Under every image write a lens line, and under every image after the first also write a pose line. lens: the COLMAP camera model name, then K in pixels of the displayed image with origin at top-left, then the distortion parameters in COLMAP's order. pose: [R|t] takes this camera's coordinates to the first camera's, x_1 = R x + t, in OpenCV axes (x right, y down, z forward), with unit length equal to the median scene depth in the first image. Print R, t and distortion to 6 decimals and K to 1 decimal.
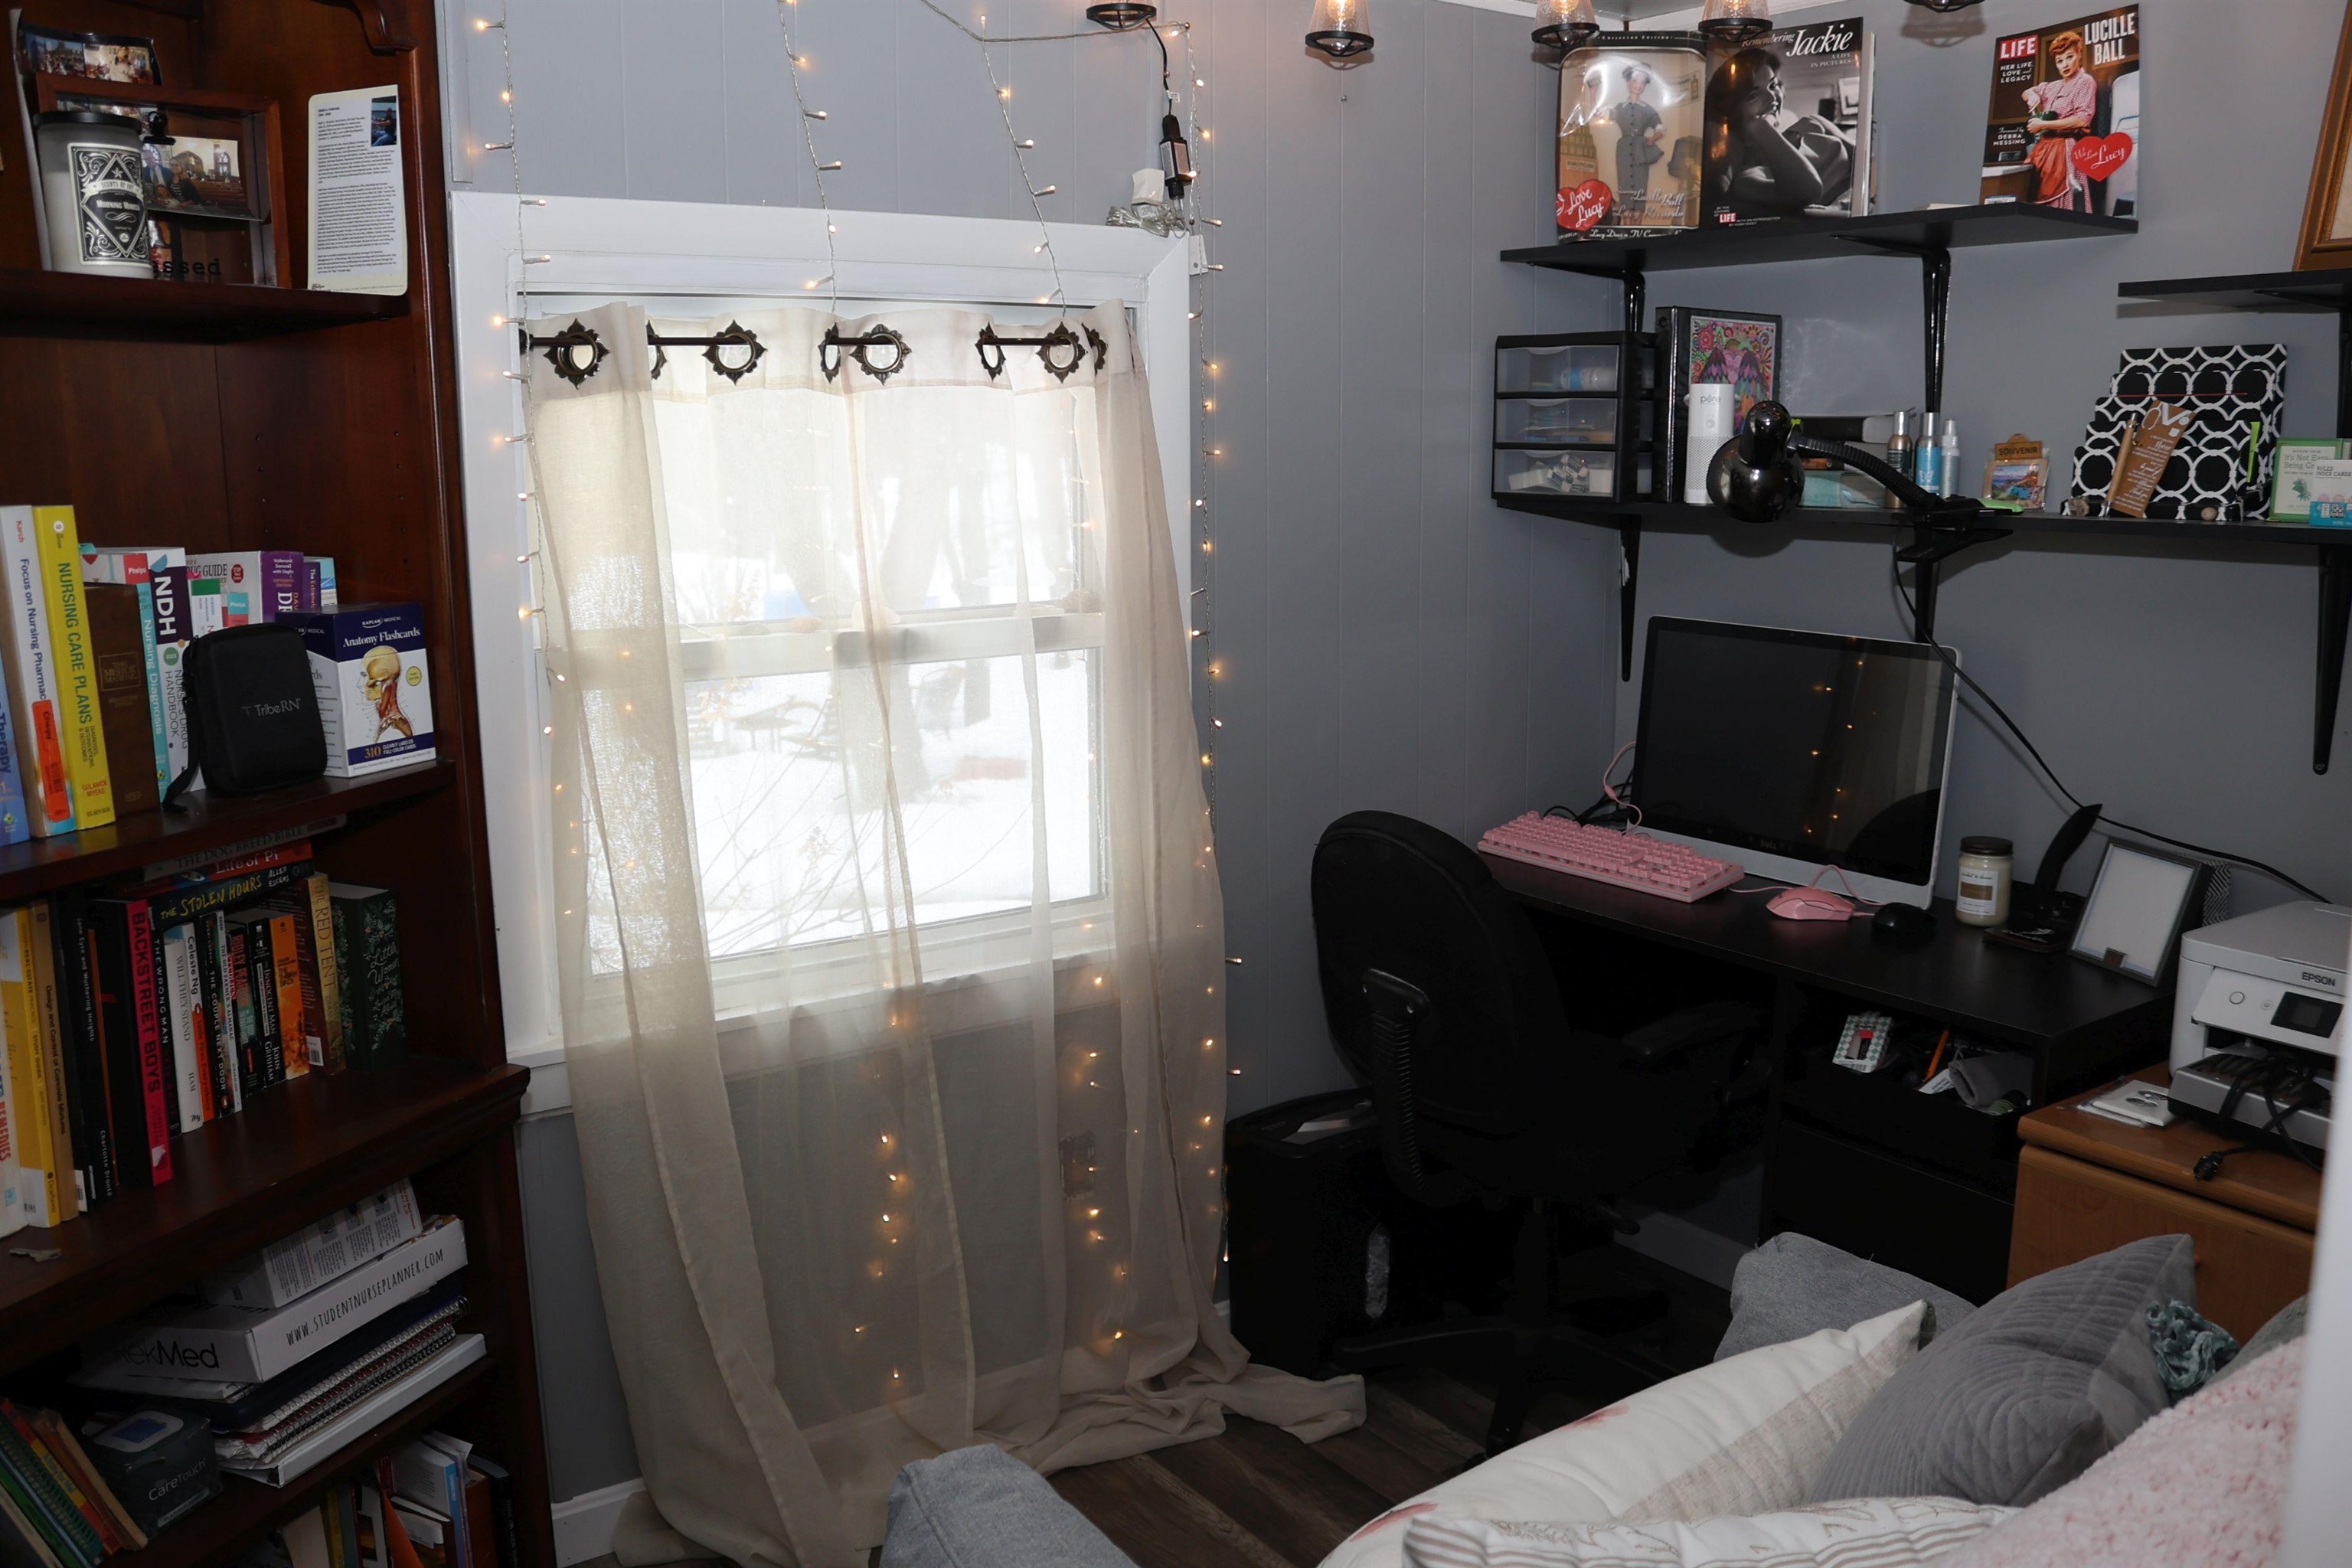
lens RADIAL K [[1936.1, 0, 1176.0], [0, 1936.1, 784.0], [0, 0, 1]] dist [-0.166569, 0.132707]
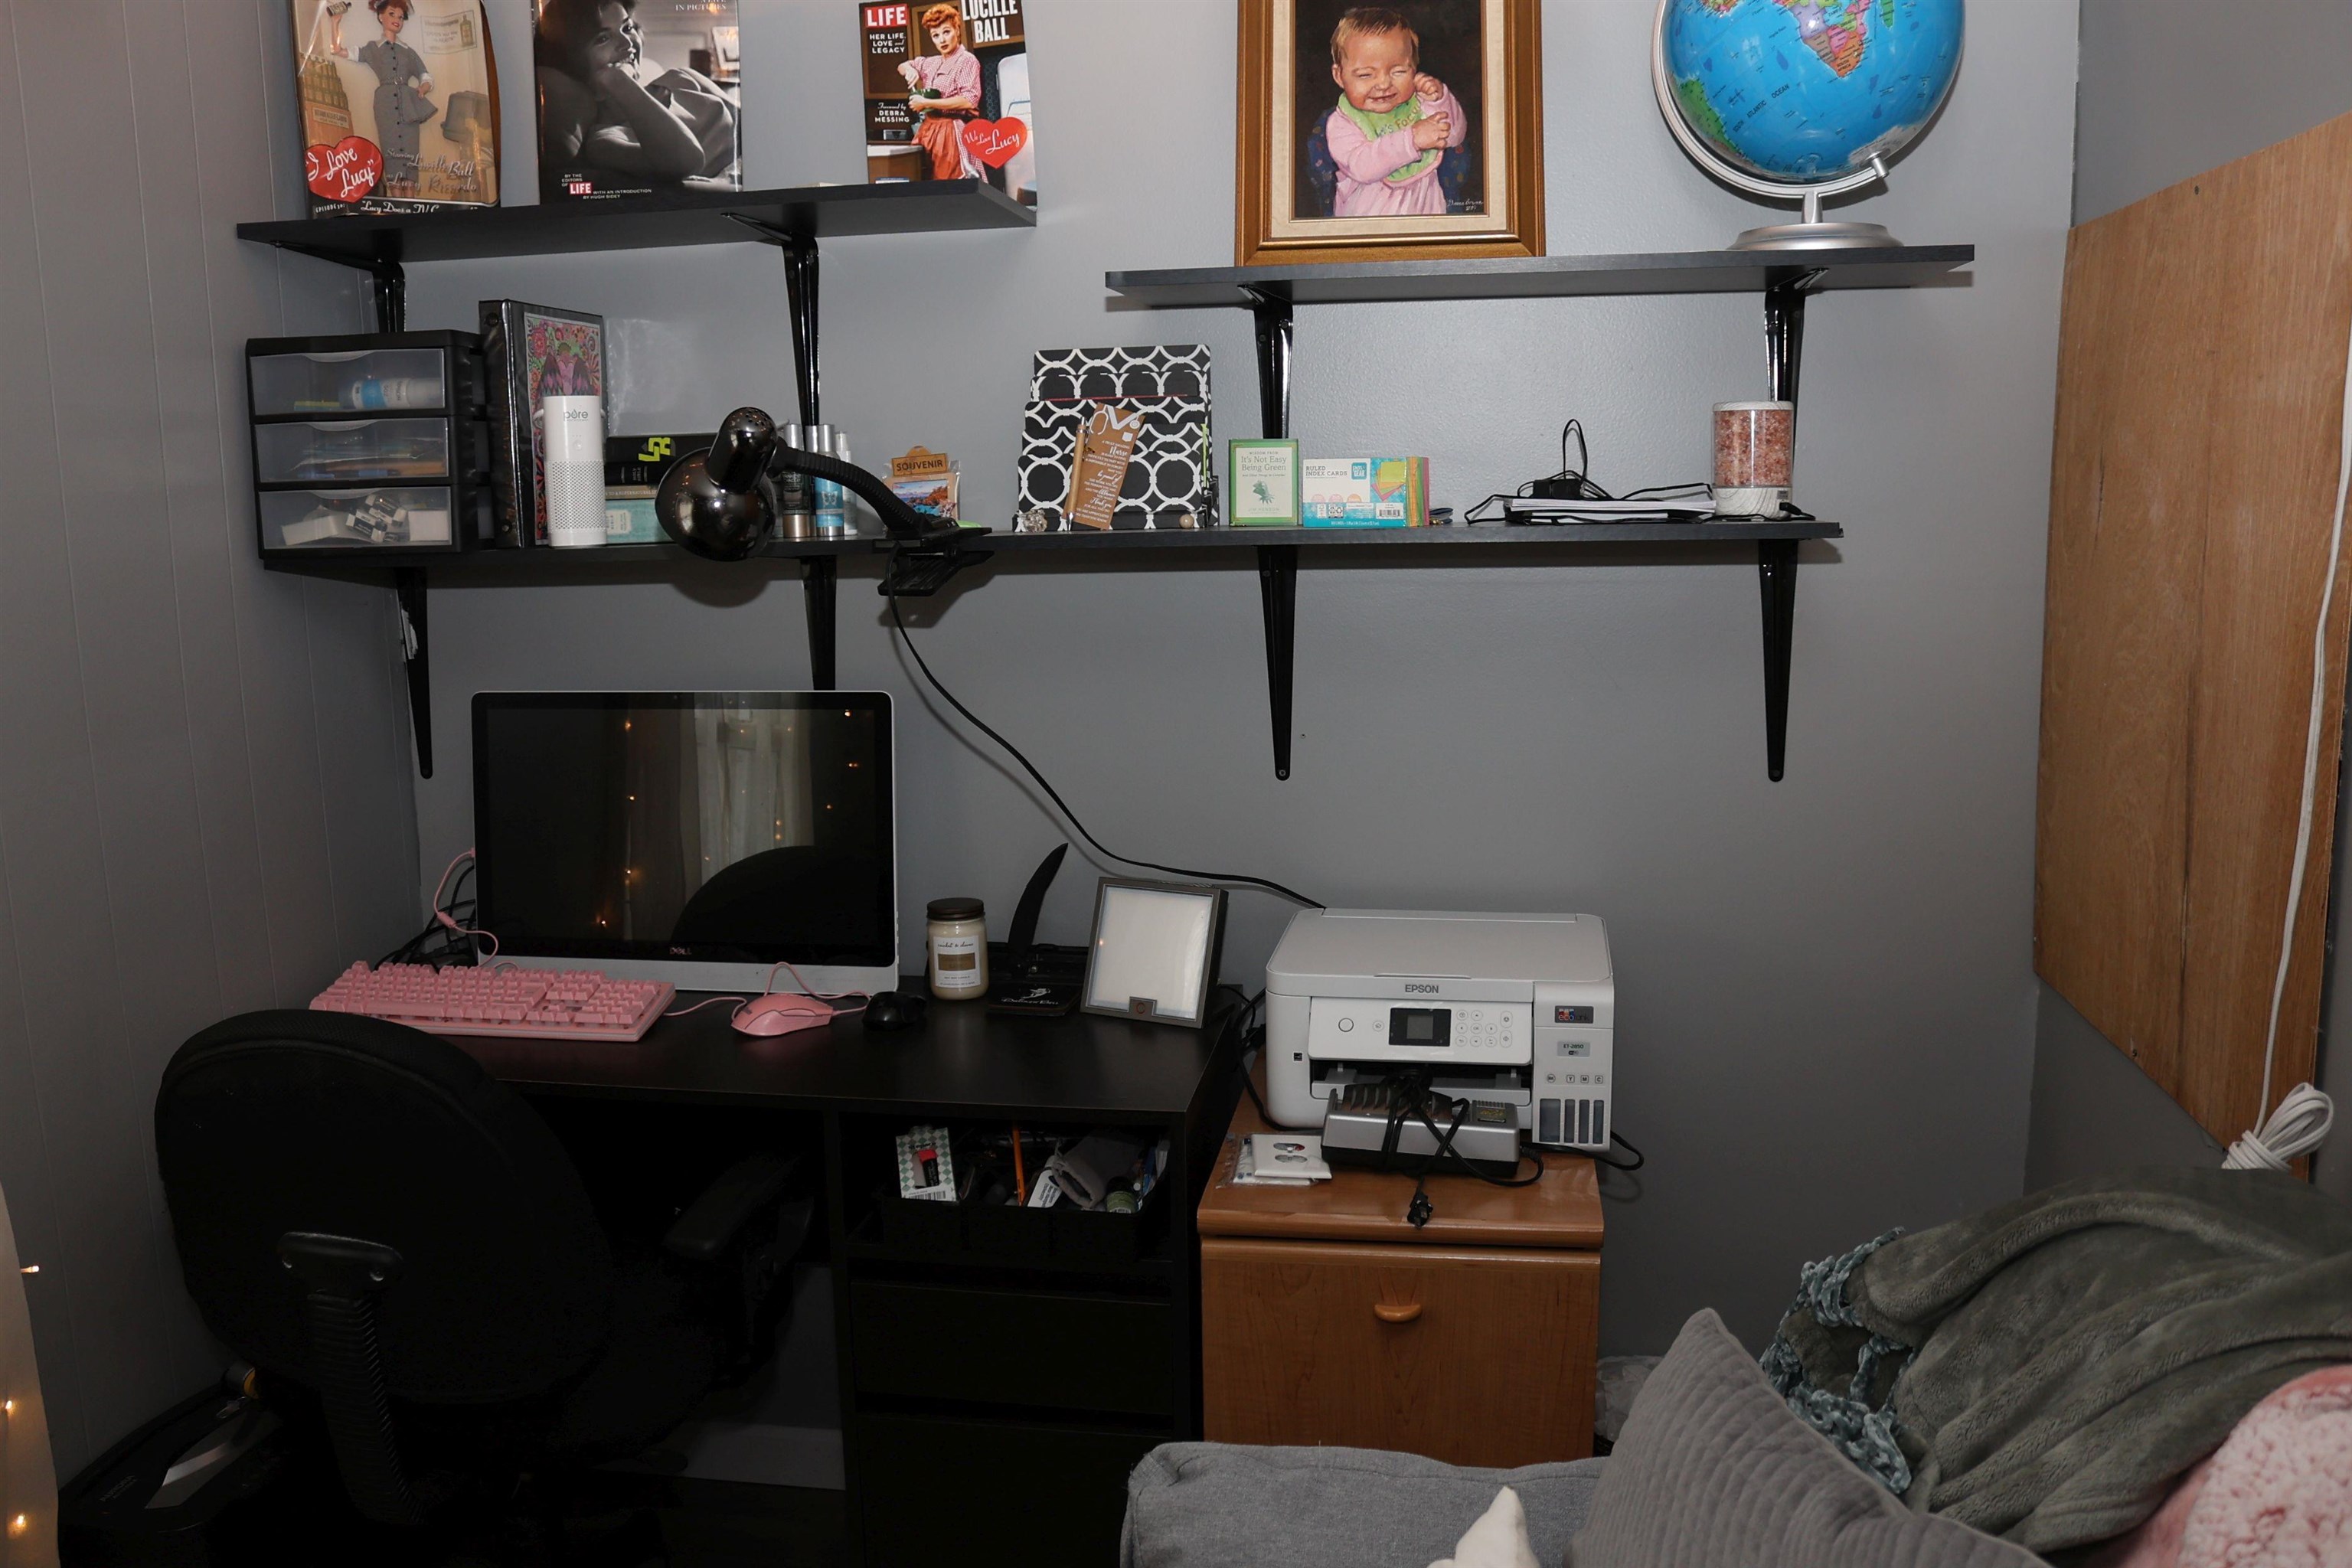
lens RADIAL K [[1936.1, 0, 1176.0], [0, 1936.1, 784.0], [0, 0, 1]] dist [-0.166569, 0.132707]
pose [[0.686705, -0.126746, 0.715802, -0.145960], [0.143538, 0.988938, 0.037406, -0.045760], [-0.712624, 0.077058, 0.697301, 0.296952]]
